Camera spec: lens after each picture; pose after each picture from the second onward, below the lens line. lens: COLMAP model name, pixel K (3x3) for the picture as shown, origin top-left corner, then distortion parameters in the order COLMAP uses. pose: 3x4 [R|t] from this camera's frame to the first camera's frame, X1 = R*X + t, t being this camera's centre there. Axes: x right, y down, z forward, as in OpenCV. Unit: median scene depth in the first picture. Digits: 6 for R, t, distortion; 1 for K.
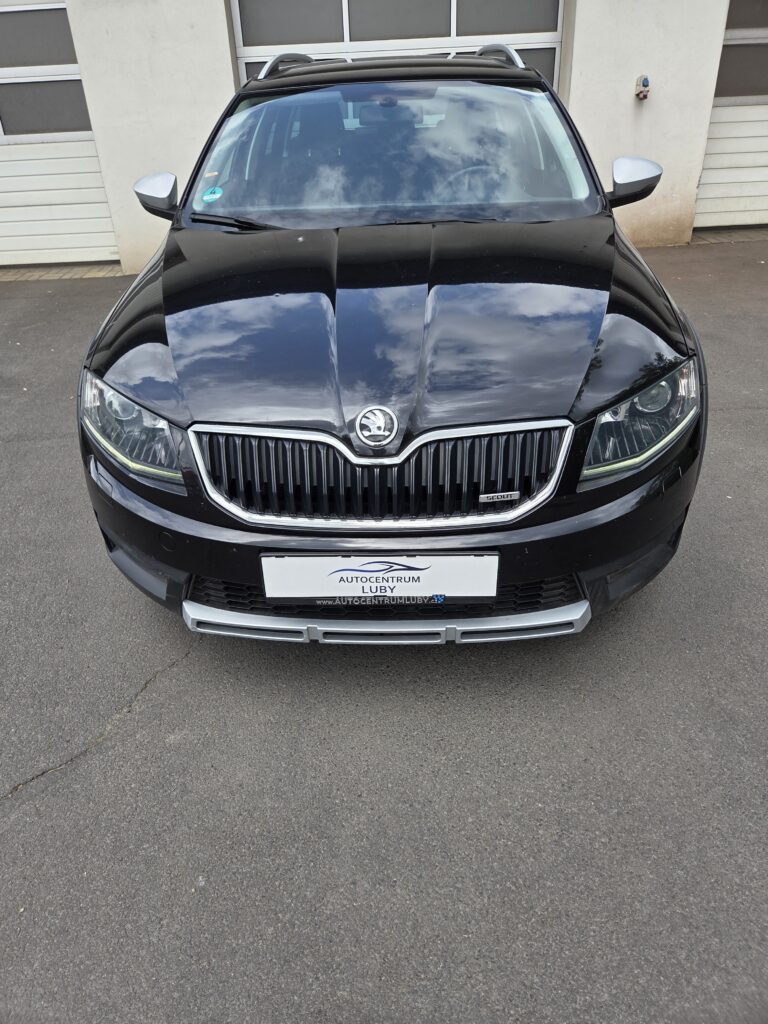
lens RADIAL K [[689.2, 0, 374.7], [0, 689.2, 509.1], [0, 0, 1]] dist [0.070559, -0.062111]
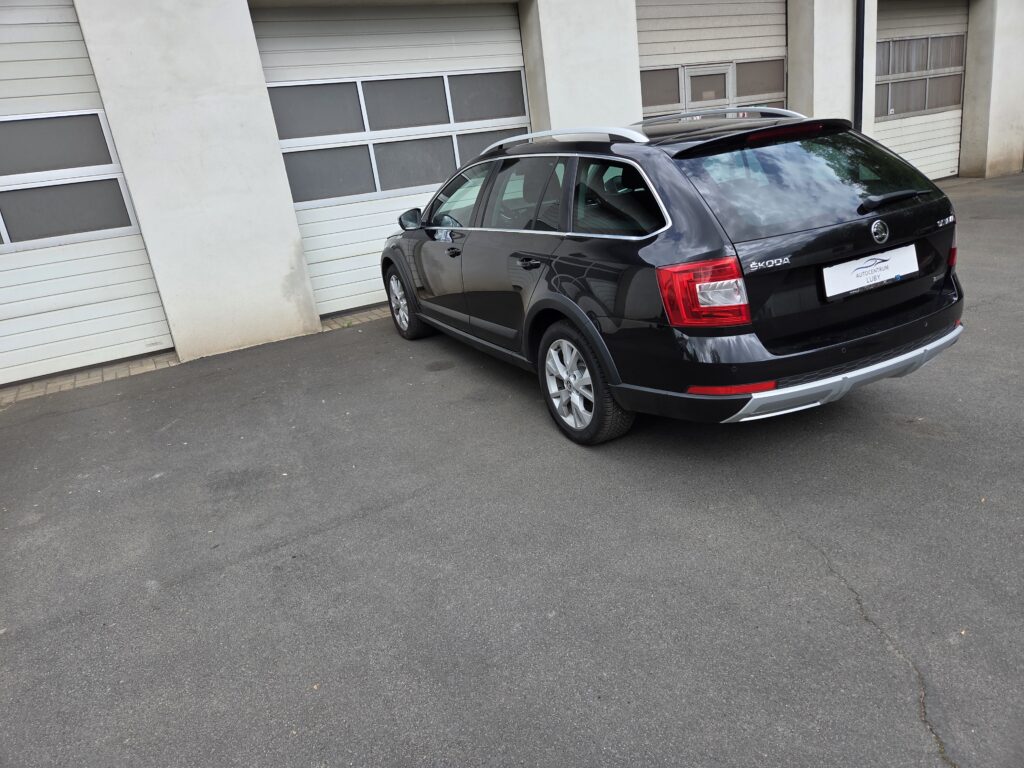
lens RADIAL K [[685.3, 0, 508.5], [0, 685.3, 377.7], [0, 0, 1]] dist [0.071008, -0.058382]
pose [[0.883948, -0.205761, 0.419878, -1.378229], [0.299979, 0.938370, -0.171682, -0.107402], [-0.358675, 0.277713, 0.891195, 0.108287]]
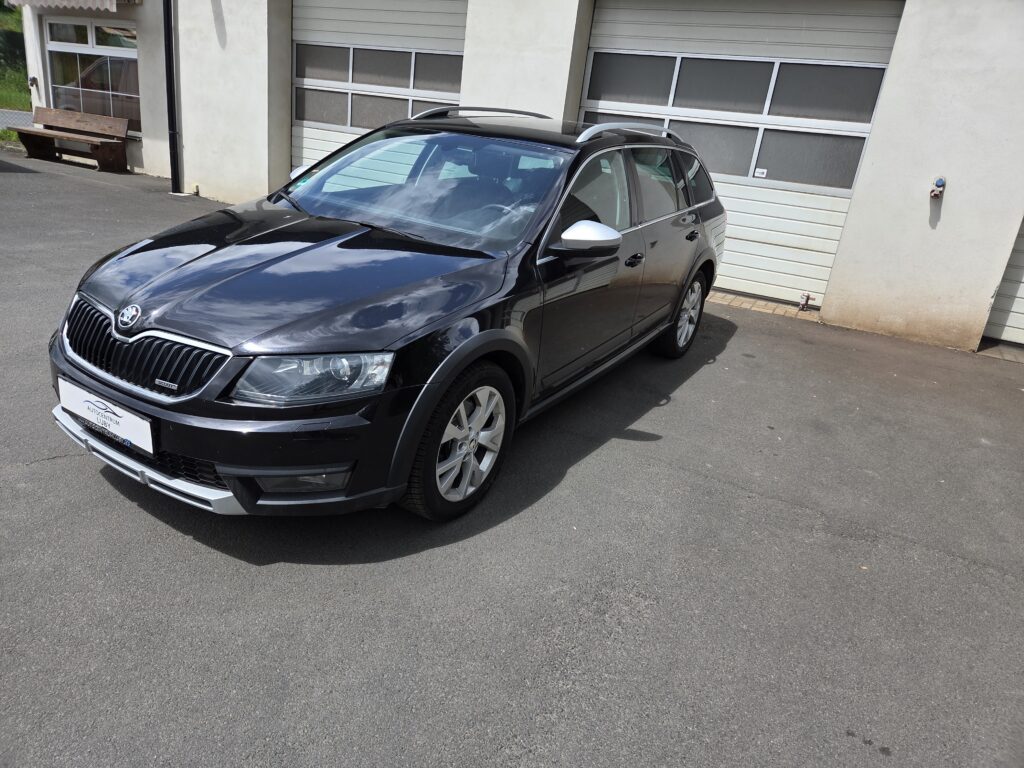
lens RADIAL K [[685.3, 0, 508.5], [0, 685.3, 377.7], [0, 0, 1]] dist [0.071008, -0.058382]
pose [[0.857063, 0.297343, -0.420749, 1.221656], [-0.371121, 0.922758, -0.103859, -0.126524], [0.357368, 0.245162, 0.901212, -0.054455]]
